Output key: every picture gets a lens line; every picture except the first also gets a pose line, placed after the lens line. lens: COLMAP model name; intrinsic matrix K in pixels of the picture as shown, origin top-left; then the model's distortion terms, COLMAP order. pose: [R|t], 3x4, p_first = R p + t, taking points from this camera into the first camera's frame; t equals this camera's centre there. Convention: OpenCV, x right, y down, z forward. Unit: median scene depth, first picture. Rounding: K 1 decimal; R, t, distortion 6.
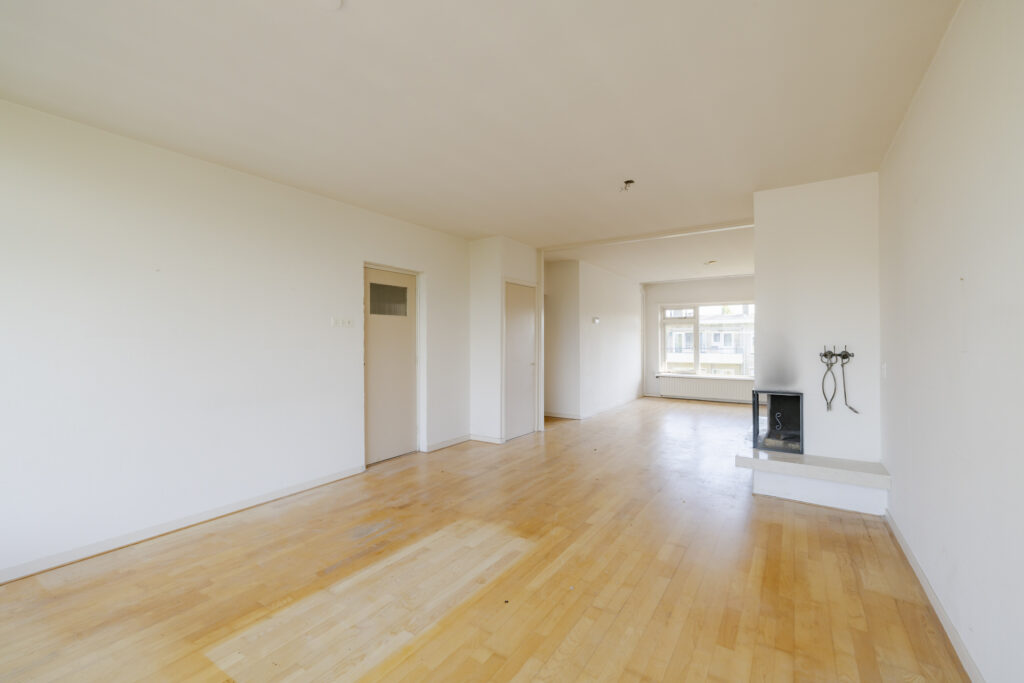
lens RADIAL K [[435.8, 0, 507.4], [0, 435.8, 339.6], [0, 0, 1]] dist [0.001200, 0.000223]
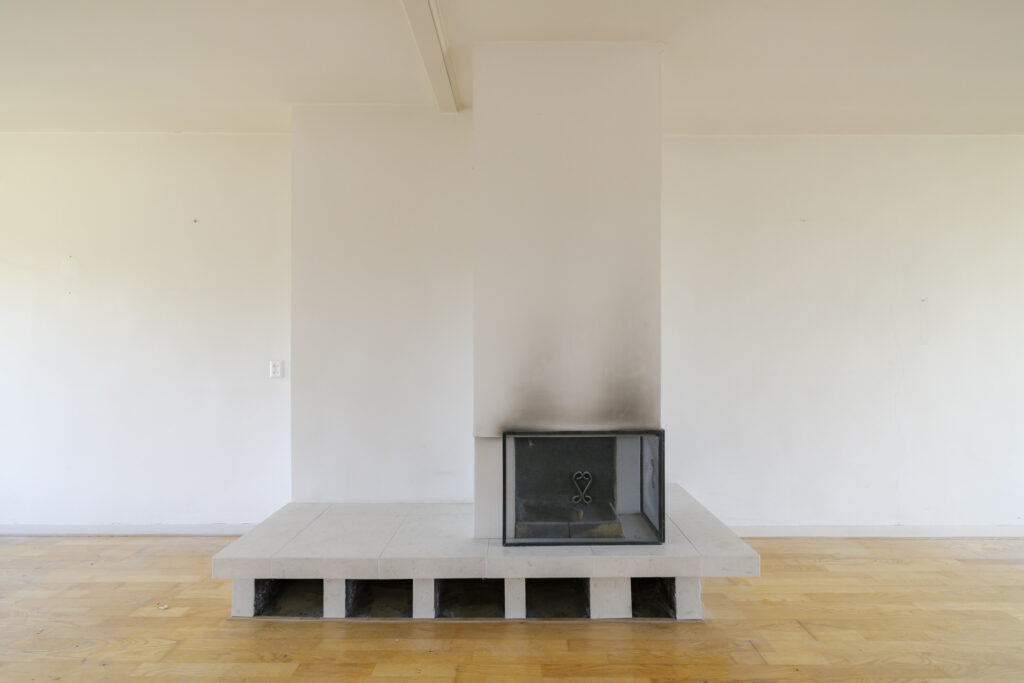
lens RADIAL K [[428.5, 0, 516.7], [0, 428.5, 339.0], [0, 0, 1]] dist [-0.000424, -0.000193]
pose [[-0.551348, 0.013618, 0.834164, 0.167003], [-0.002899, 0.999829, -0.018239, 0.013541], [-0.834270, -0.012474, -0.551214, 0.997828]]
